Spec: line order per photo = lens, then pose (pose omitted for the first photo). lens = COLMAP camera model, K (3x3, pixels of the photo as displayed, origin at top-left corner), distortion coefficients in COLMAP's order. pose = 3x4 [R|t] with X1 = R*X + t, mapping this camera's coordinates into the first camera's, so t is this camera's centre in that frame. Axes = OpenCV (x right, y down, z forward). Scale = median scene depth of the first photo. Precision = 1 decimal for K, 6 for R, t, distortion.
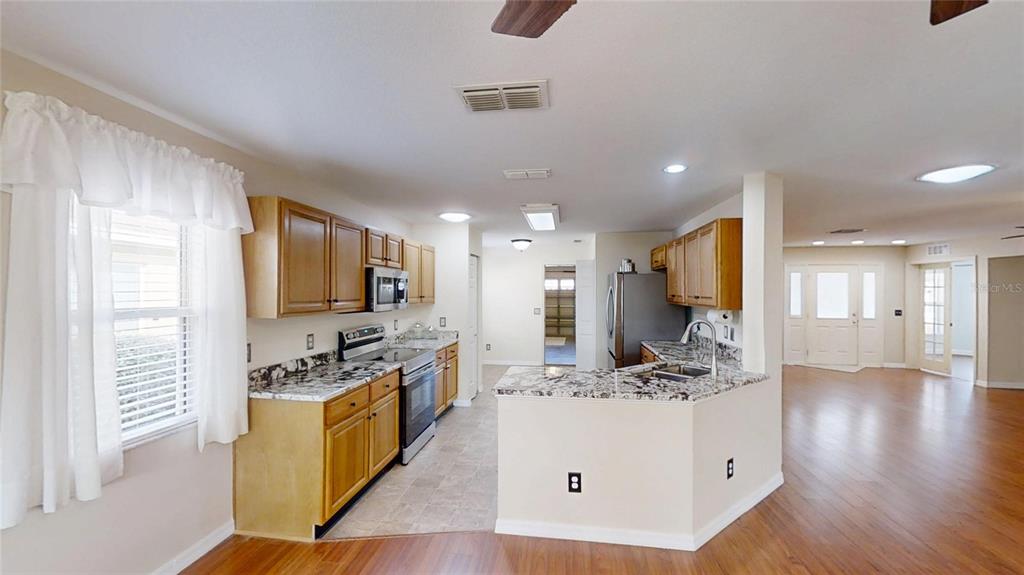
lens RADIAL K [[392.0, 0, 511.0], [0, 392.0, 296.0], [0, 0, 1]] dist [0.000273, 0.000040]
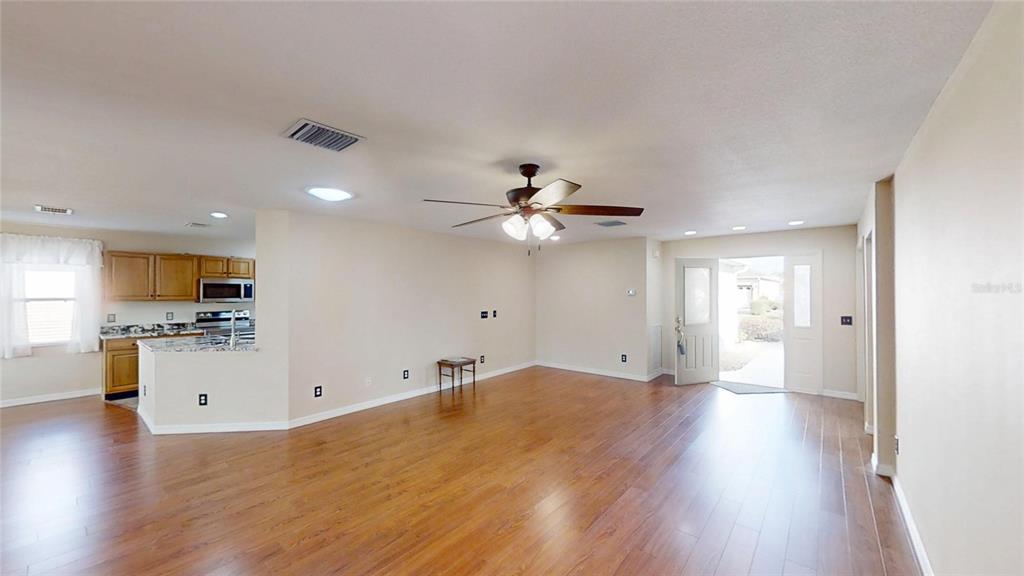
lens RADIAL K [[392.0, 0, 511.2], [0, 392.0, 286.4], [0, 0, 1]] dist [0.000273, 0.000040]
pose [[0.857906, 0.003977, -0.513791, 1.825387], [-0.004707, 0.999989, -0.000119, -0.036859], [0.513785, 0.002521, 0.857915, 0.176963]]
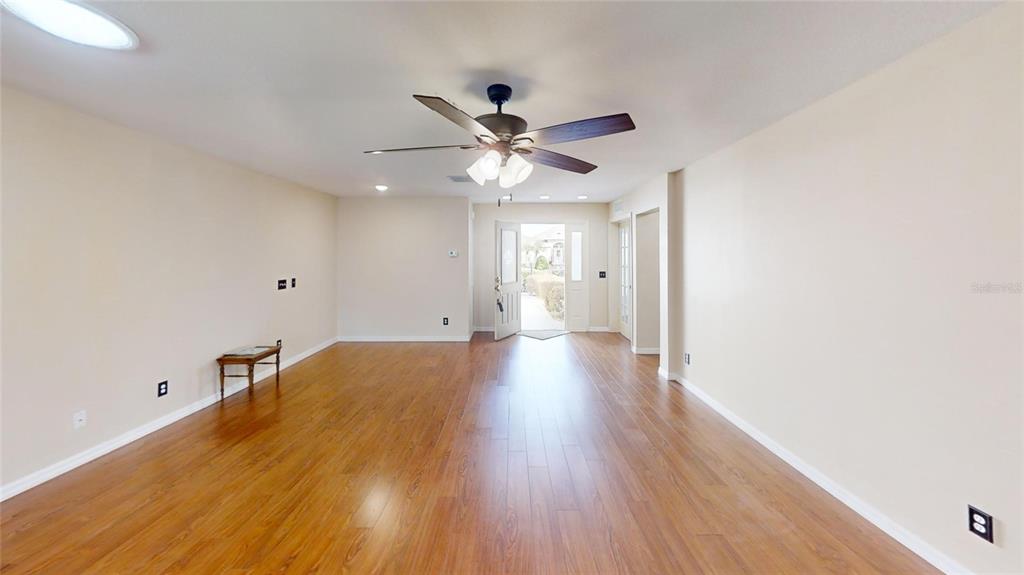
lens RADIAL K [[378.2, 0, 518.0], [0, 378.2, 286.1], [0, 0, 1]] dist [-0.003427, 0.000405]
pose [[0.985001, -0.002630, 0.172526, 1.369749], [-0.013809, 0.995475, 0.094018, -0.031164], [-0.171992, -0.094990, 0.980508, 0.275811]]
